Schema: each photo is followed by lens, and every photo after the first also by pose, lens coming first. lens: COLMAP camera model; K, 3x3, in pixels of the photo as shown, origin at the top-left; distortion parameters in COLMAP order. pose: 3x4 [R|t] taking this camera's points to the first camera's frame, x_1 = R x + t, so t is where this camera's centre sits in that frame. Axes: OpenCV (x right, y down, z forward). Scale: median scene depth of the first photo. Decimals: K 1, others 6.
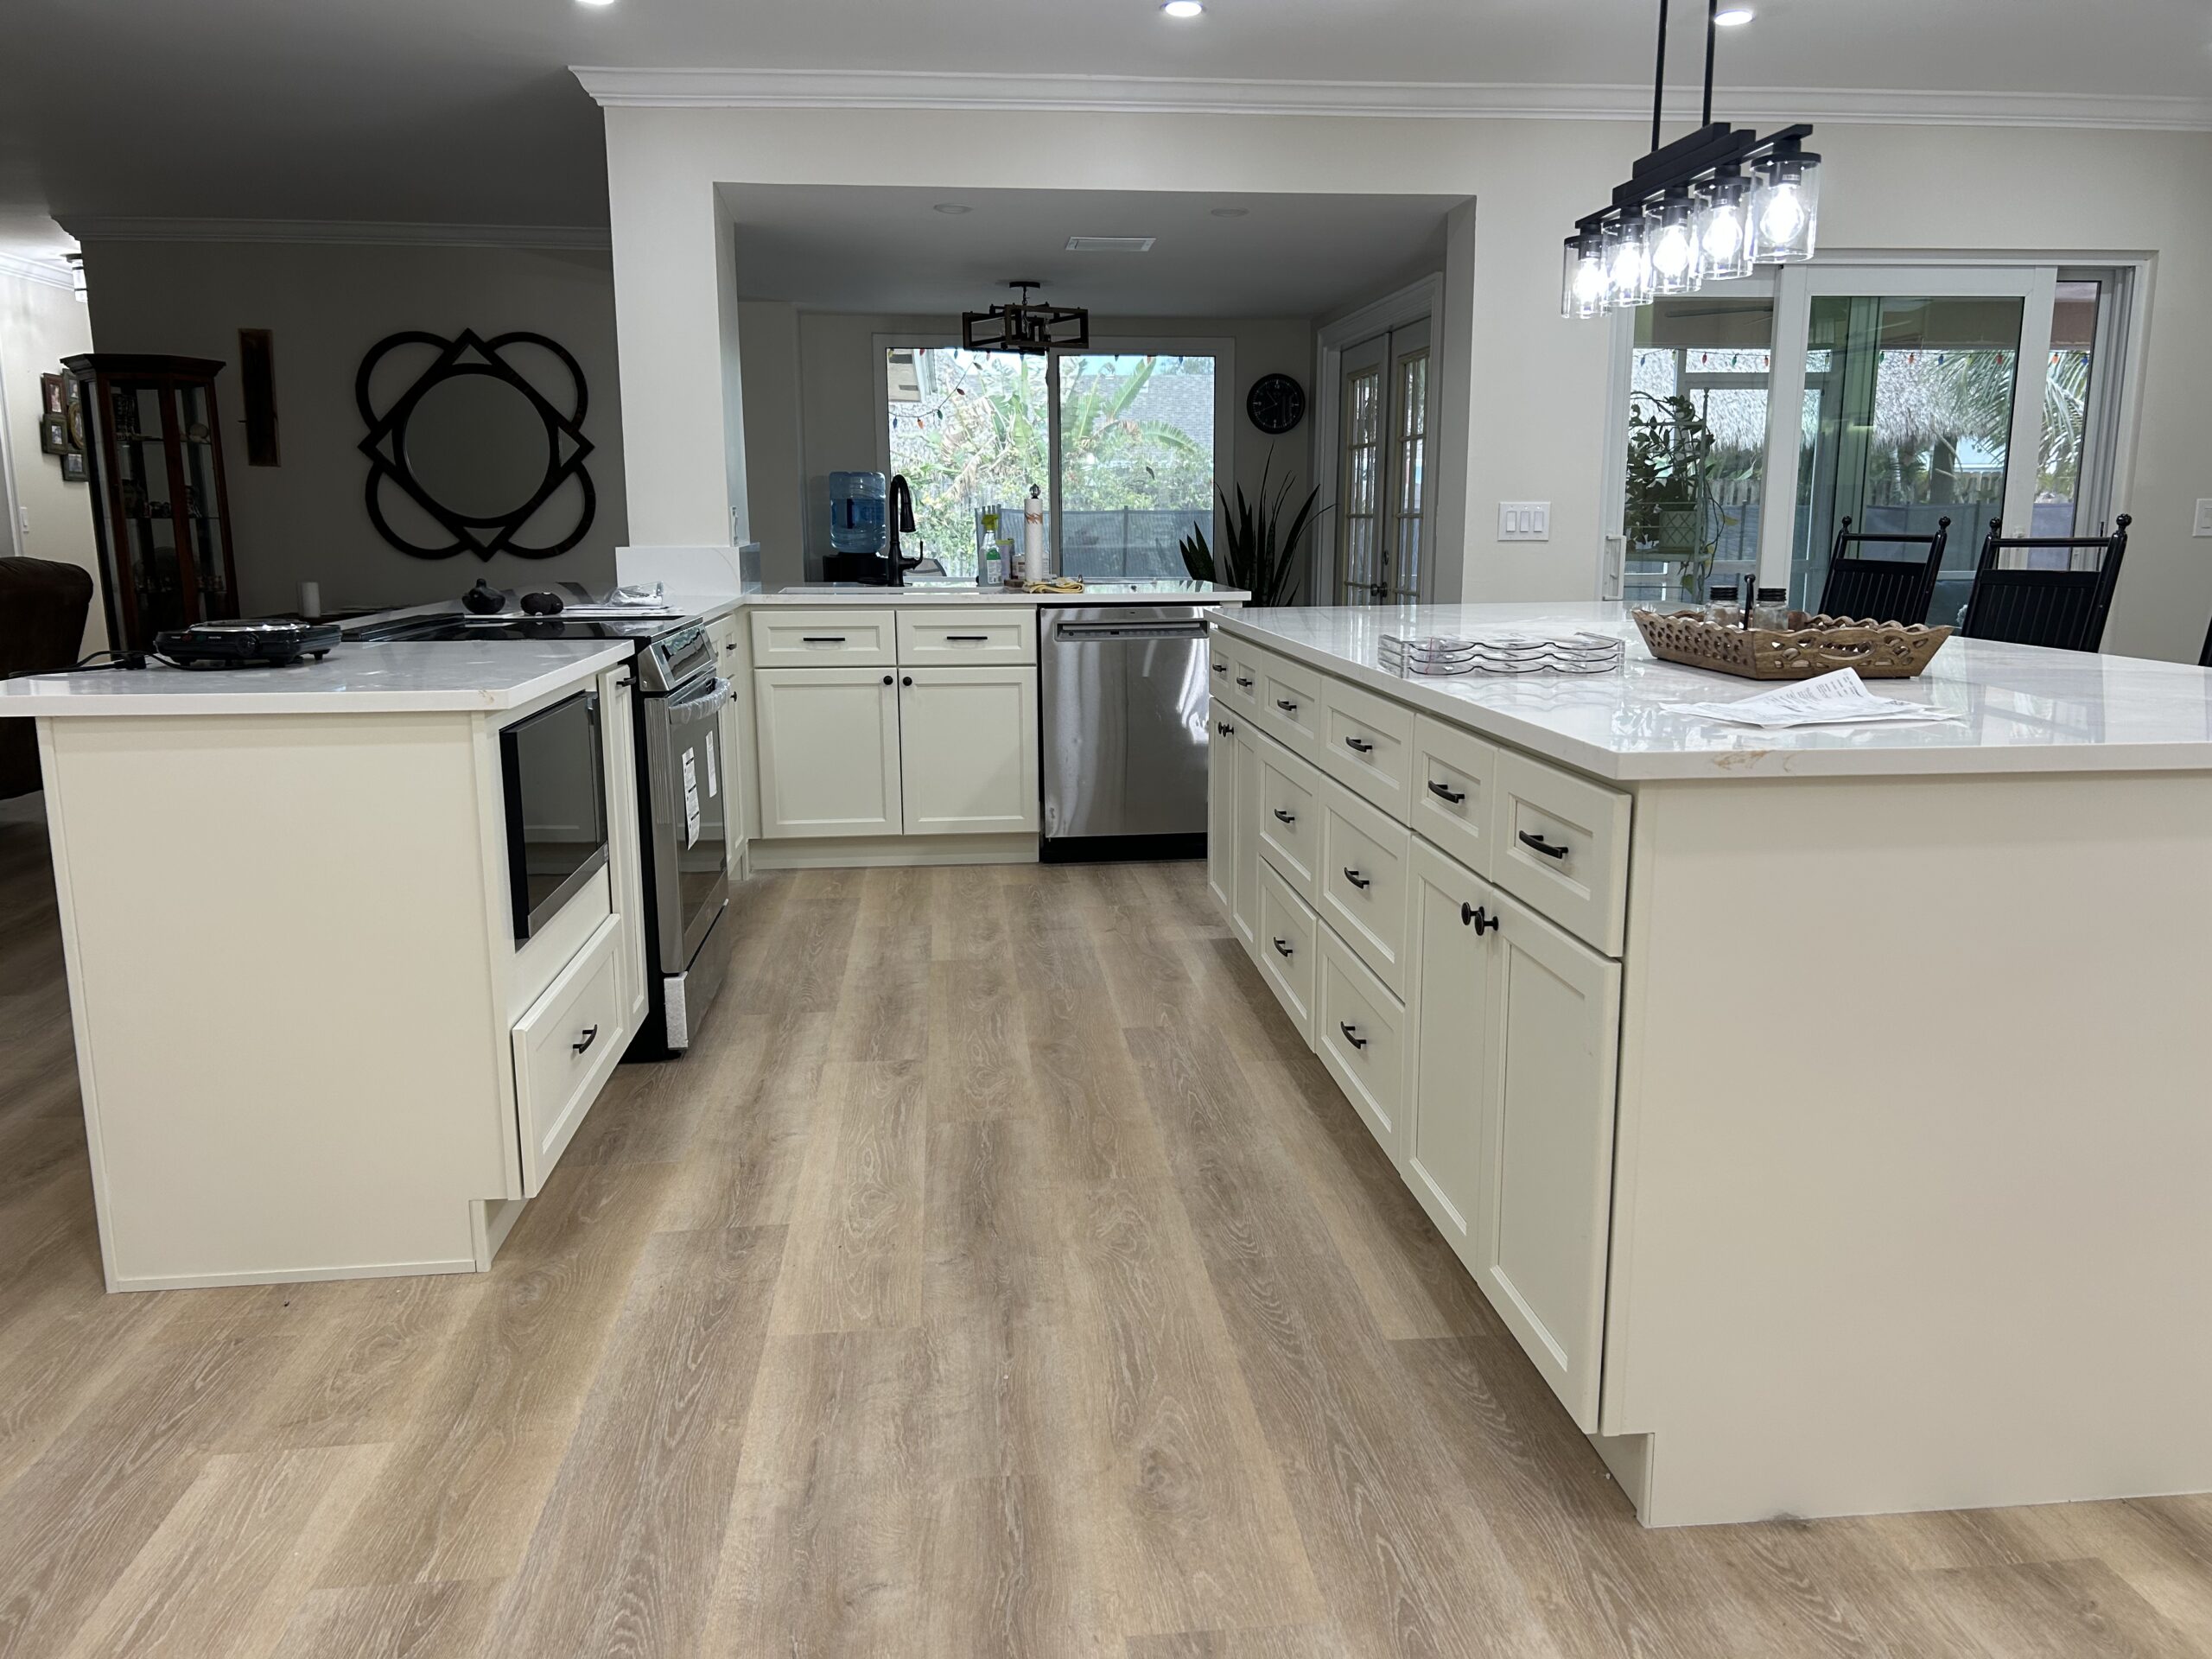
lens RADIAL K [[1663.9, 0, 1113.2], [0, 1663.9, 835.1], [0, 0, 1]] dist [0.064374, -0.070795]
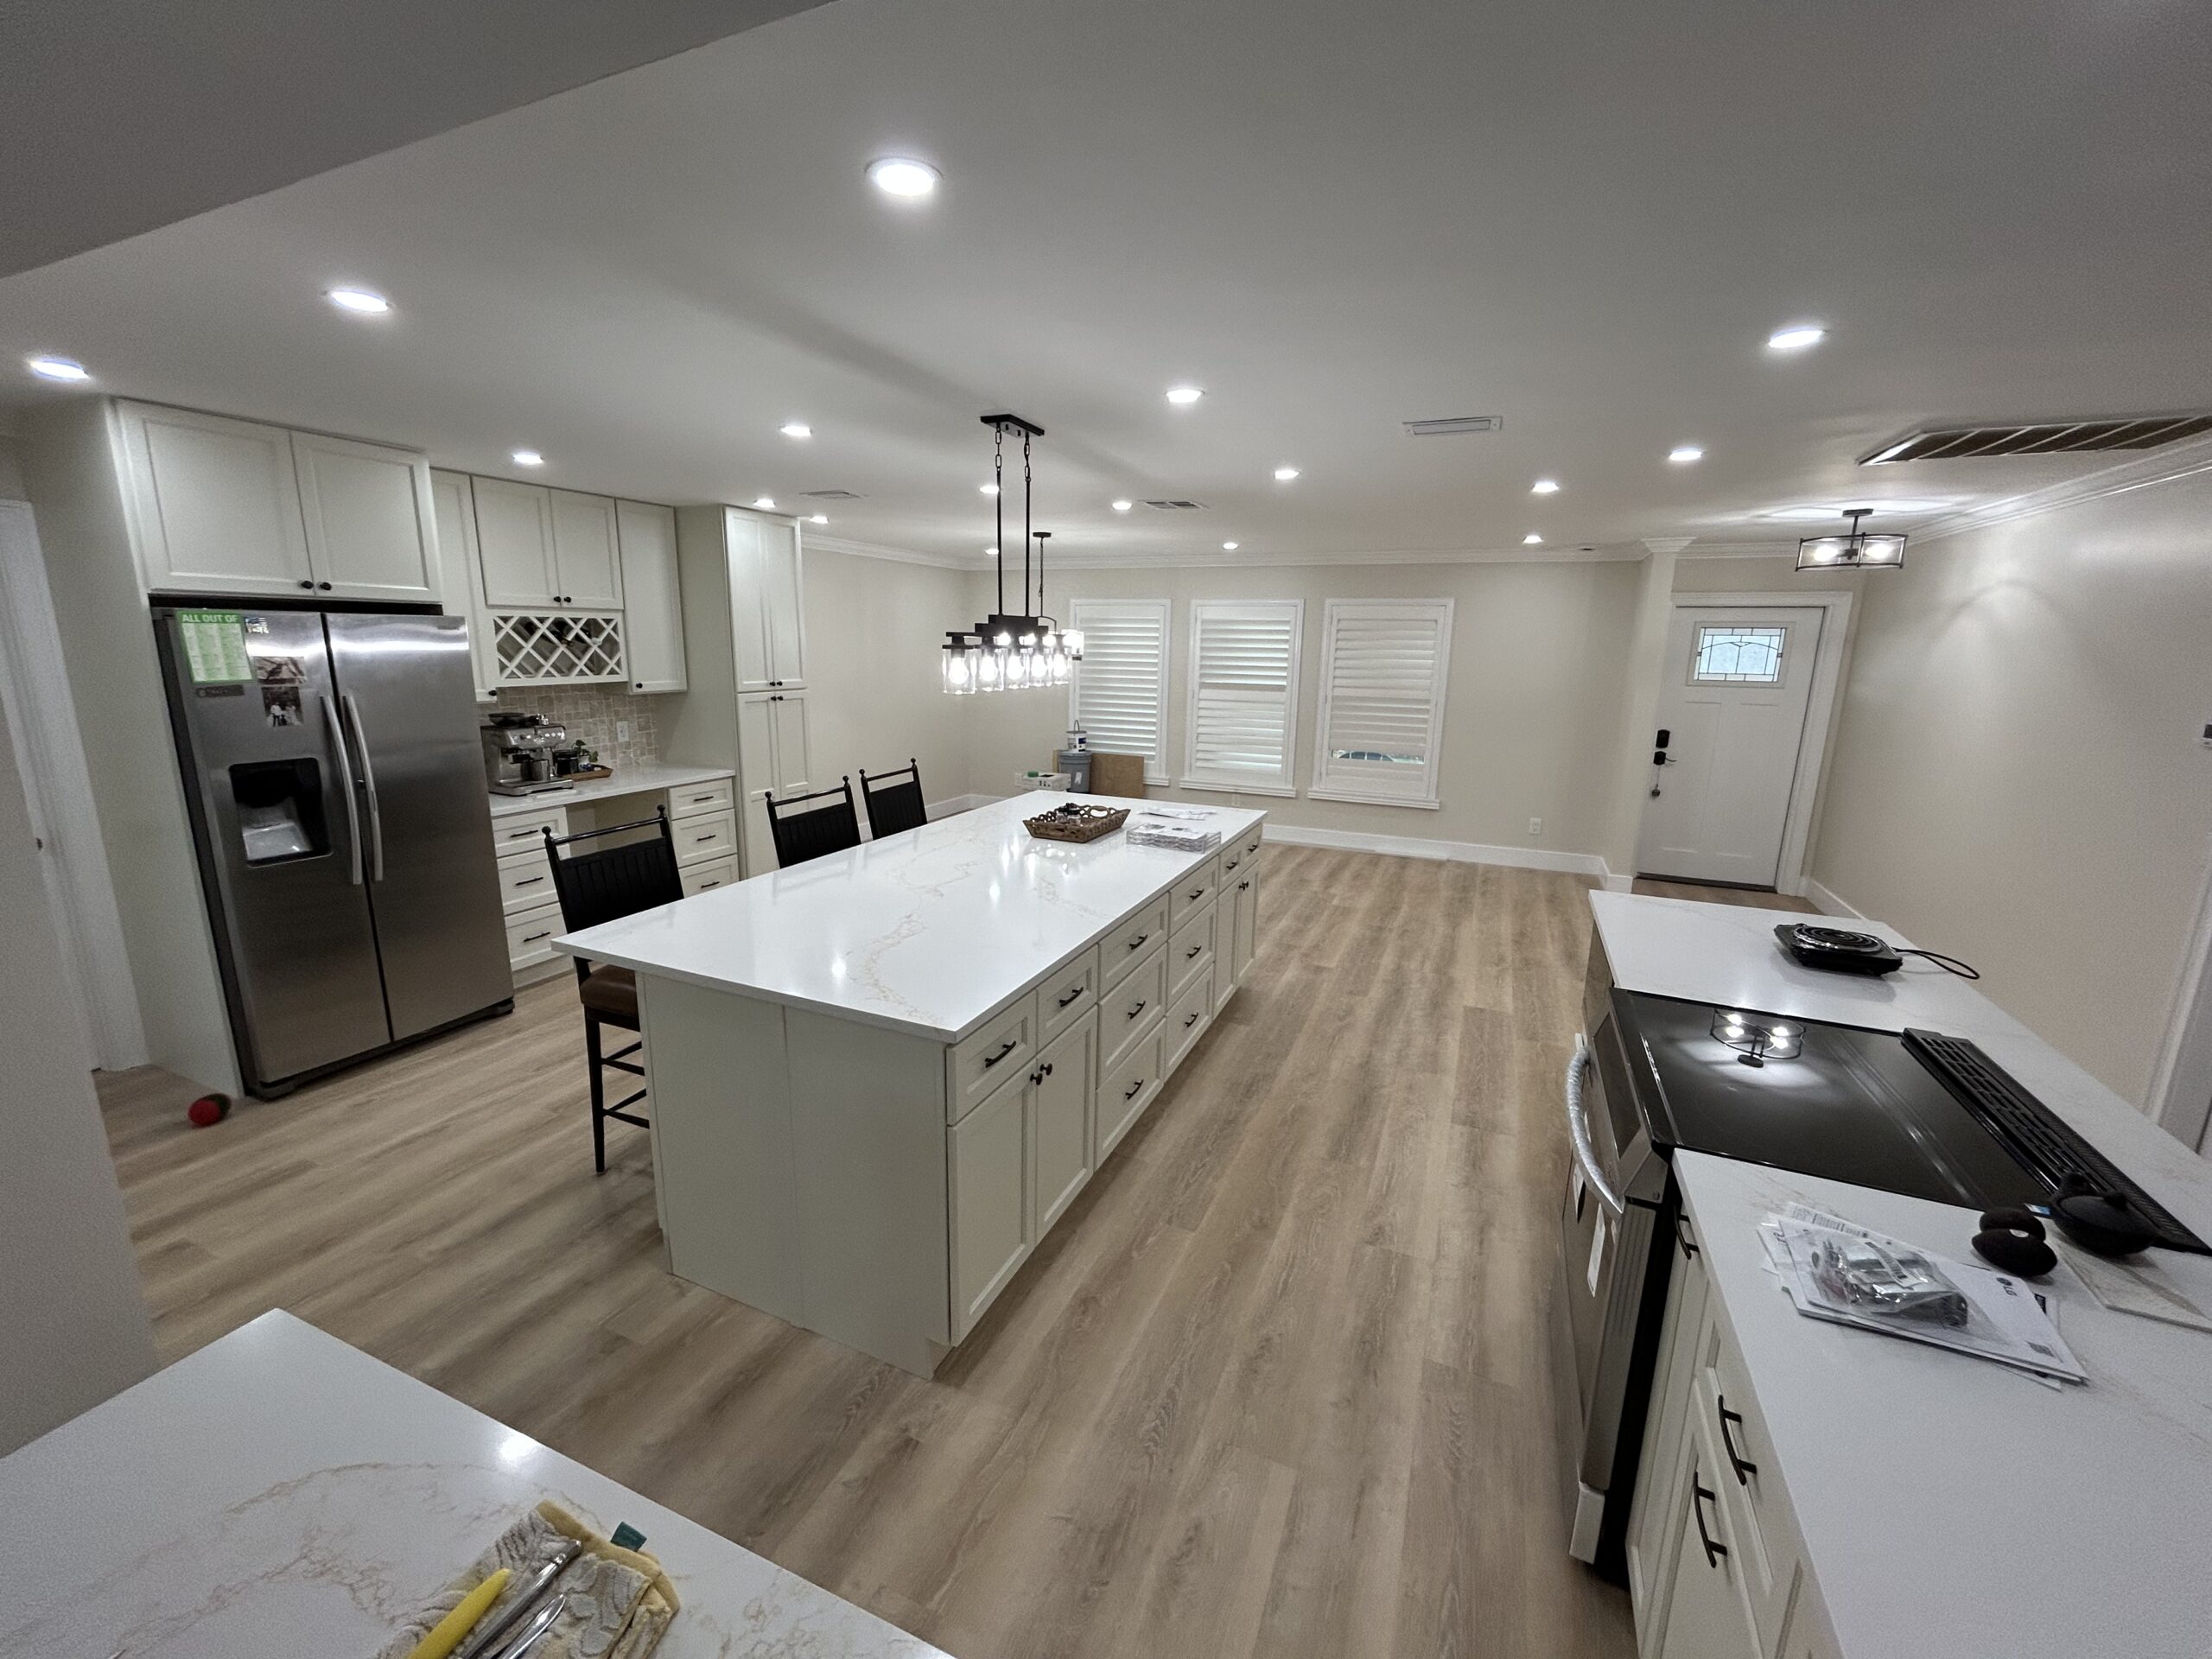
lens RADIAL K [[888.6, 0, 1109.1], [0, 888.6, 827.0], [0, 0, 1]] dist [0.001944, 0.000033]
pose [[-0.871926, -0.112752, 0.476479, -0.317275], [0.079366, 0.927711, 0.364764, -0.599225], [-0.483163, 0.355863, -0.799947, 2.031150]]
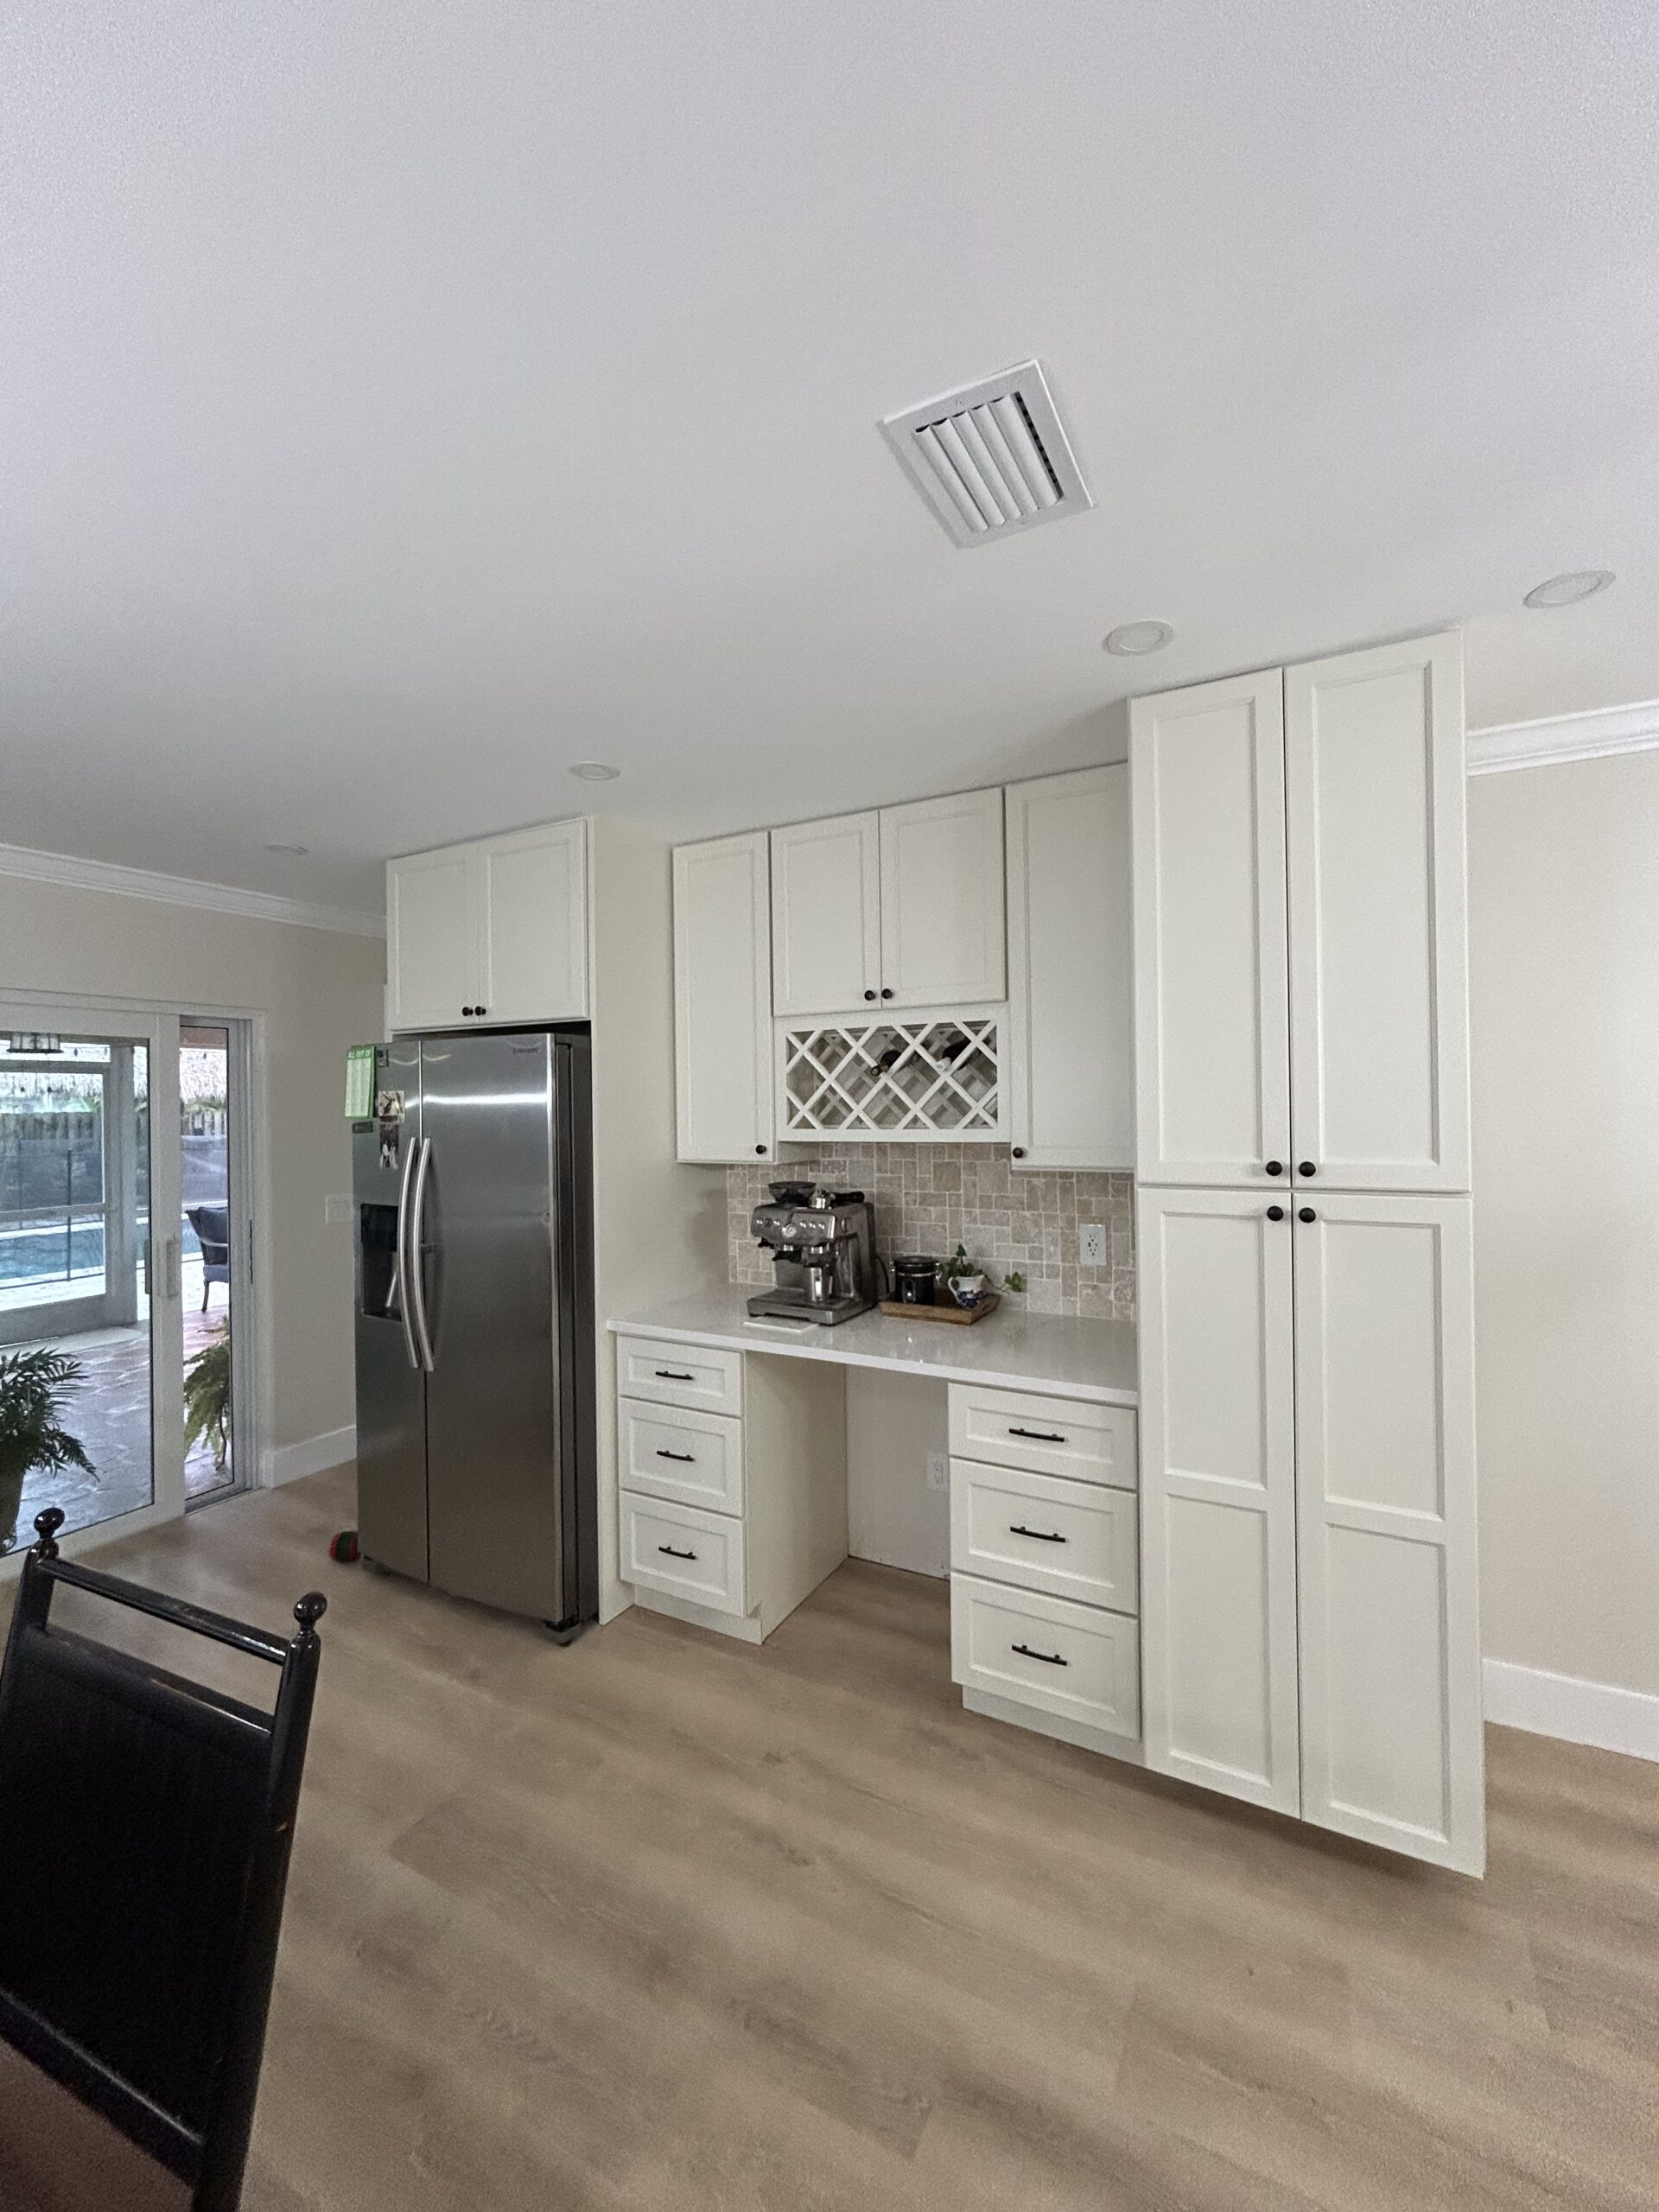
lens RADIAL K [[888.6, 0, 829.5], [0, 888.6, 1106.0], [0, 0, 1]] dist [0.001944, 0.000033]
pose [[0.564403, -0.007273, 0.825468, 0.601947], [0.168568, 0.979906, -0.106622, -0.264212], [-0.808106, 0.199325, 0.554288, 0.600304]]
